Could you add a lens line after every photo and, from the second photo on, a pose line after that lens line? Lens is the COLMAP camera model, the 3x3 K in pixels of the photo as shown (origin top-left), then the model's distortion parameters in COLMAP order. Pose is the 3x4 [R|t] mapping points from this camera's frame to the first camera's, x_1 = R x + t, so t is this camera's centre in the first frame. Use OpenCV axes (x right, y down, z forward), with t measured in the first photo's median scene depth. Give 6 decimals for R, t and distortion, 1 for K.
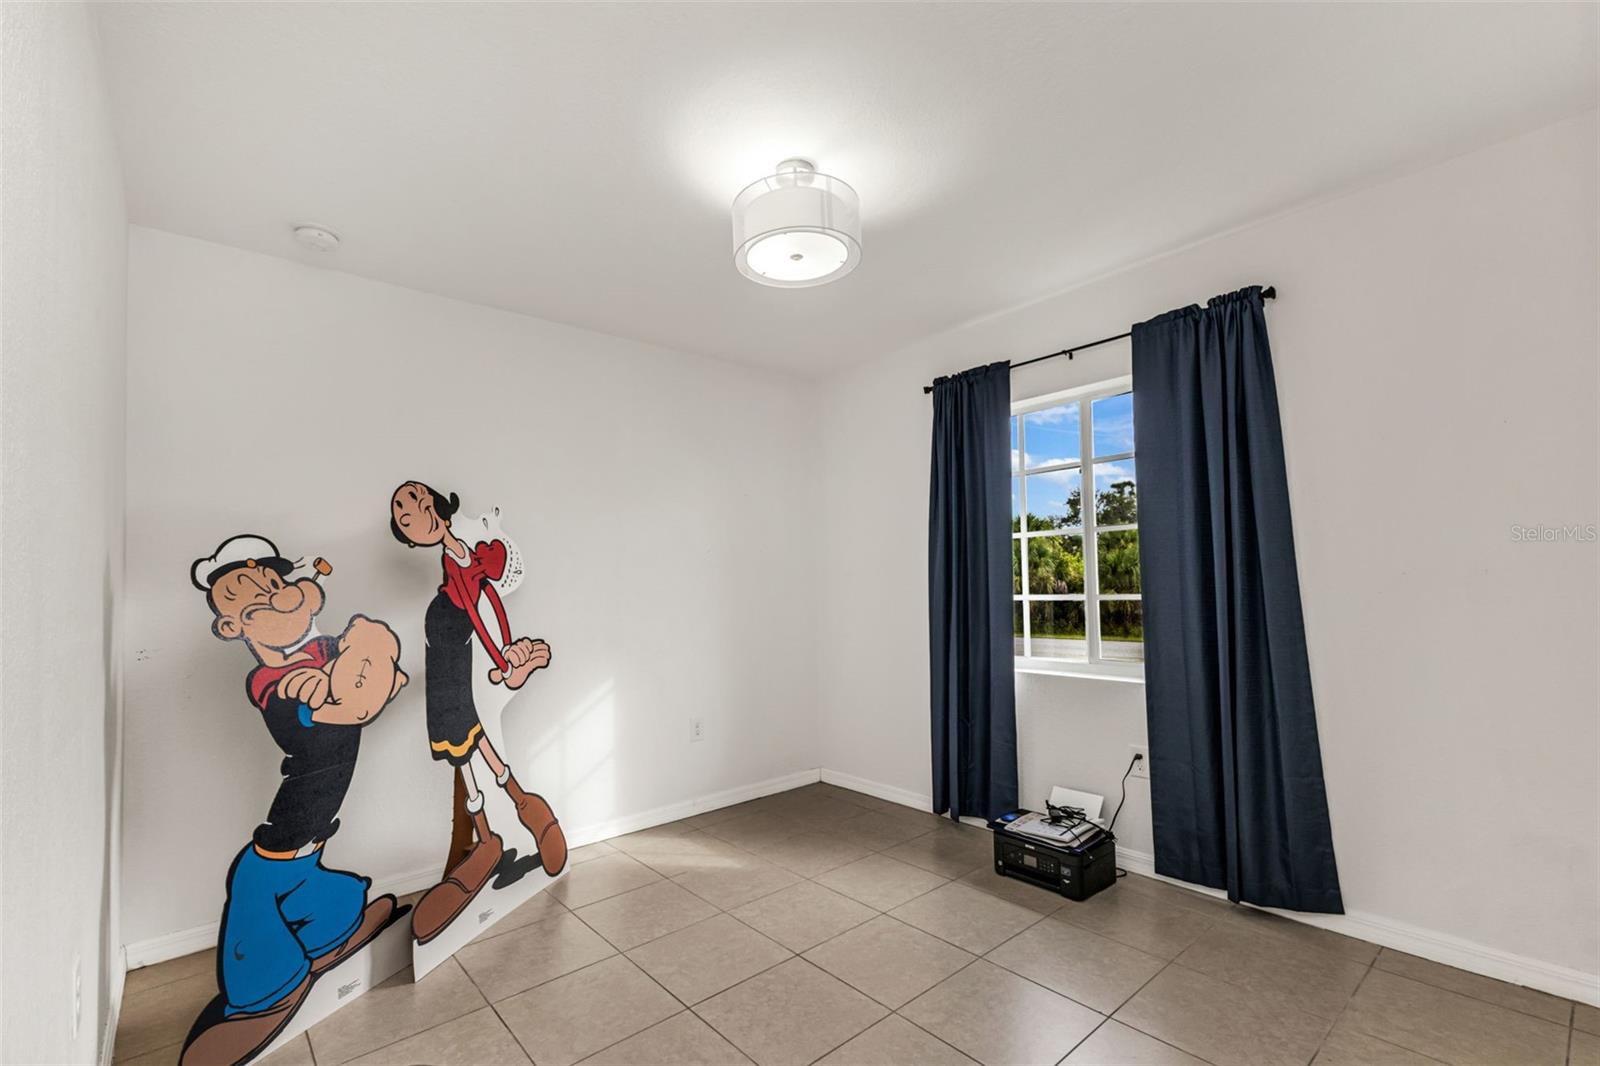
lens RADIAL K [[706.4, 0, 799.8], [0, 706.4, 548.3], [0, 0, 1]] dist [0.002592, 0.000616]
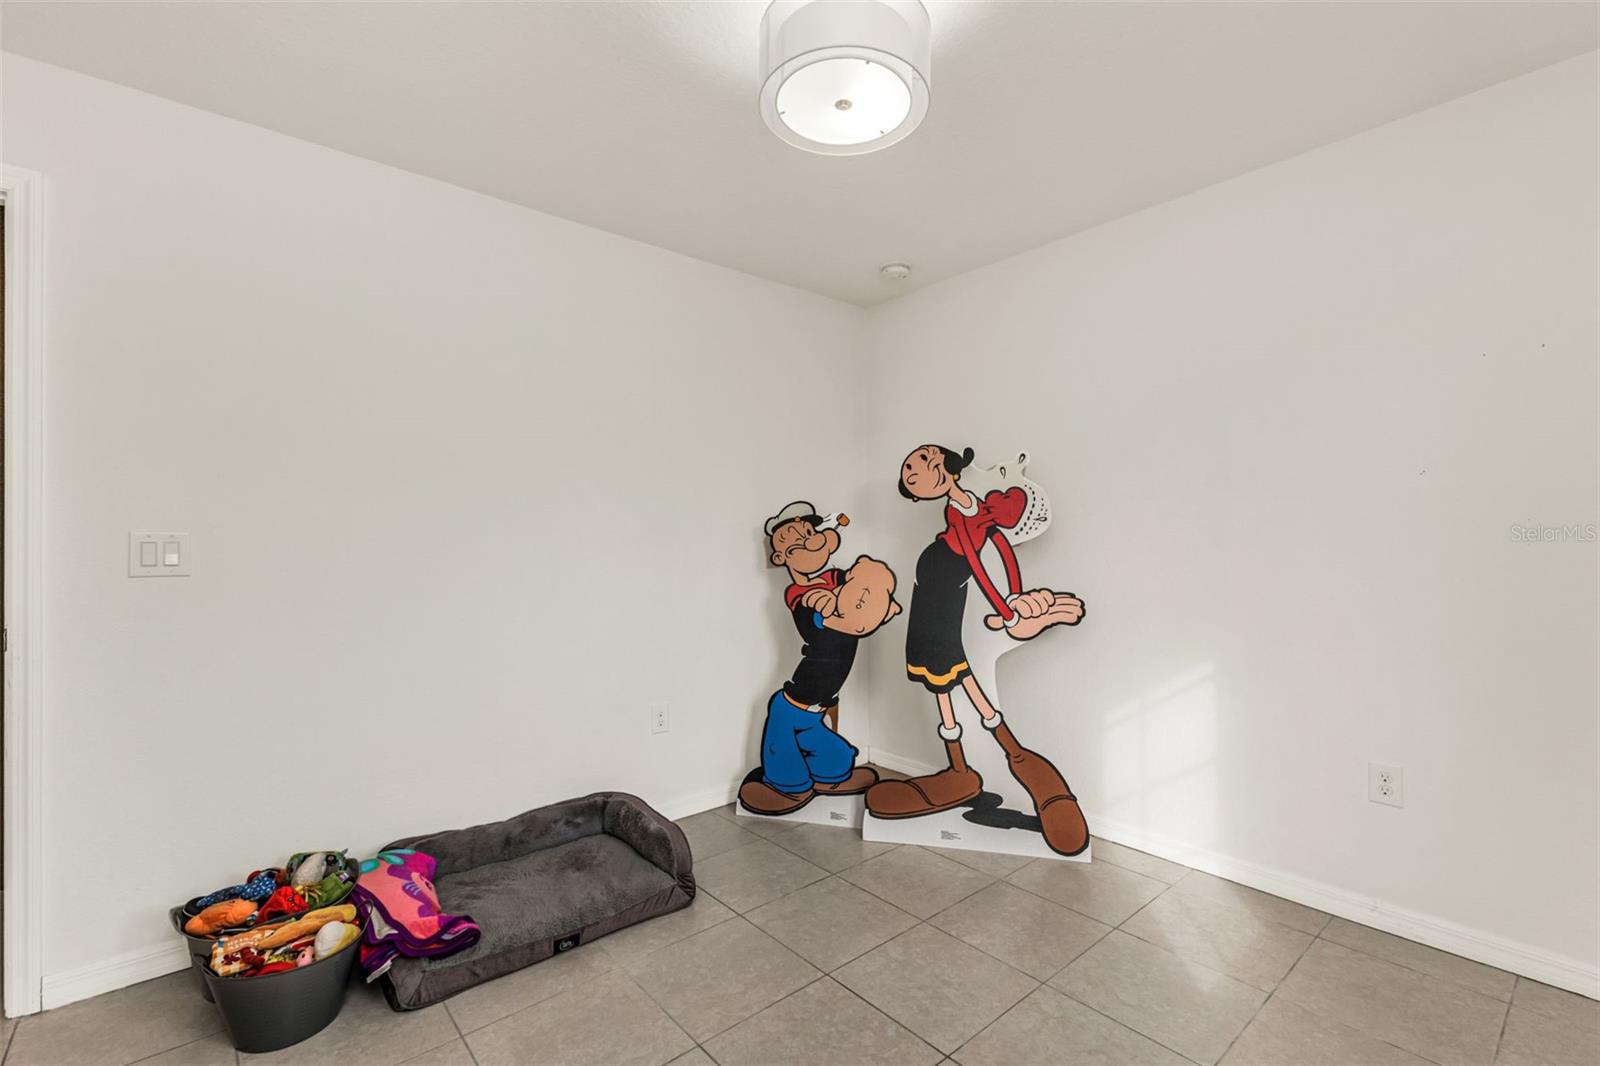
lens RADIAL K [[706.4, 0, 798.2], [0, 706.4, 528.7], [0, 0, 1]] dist [0.002592, 0.000616]
pose [[-0.013307, 0.007070, -0.999886, 0.649397], [0.057437, 0.998329, 0.006295, 0.025690], [0.998260, -0.057347, -0.013691, 0.810660]]
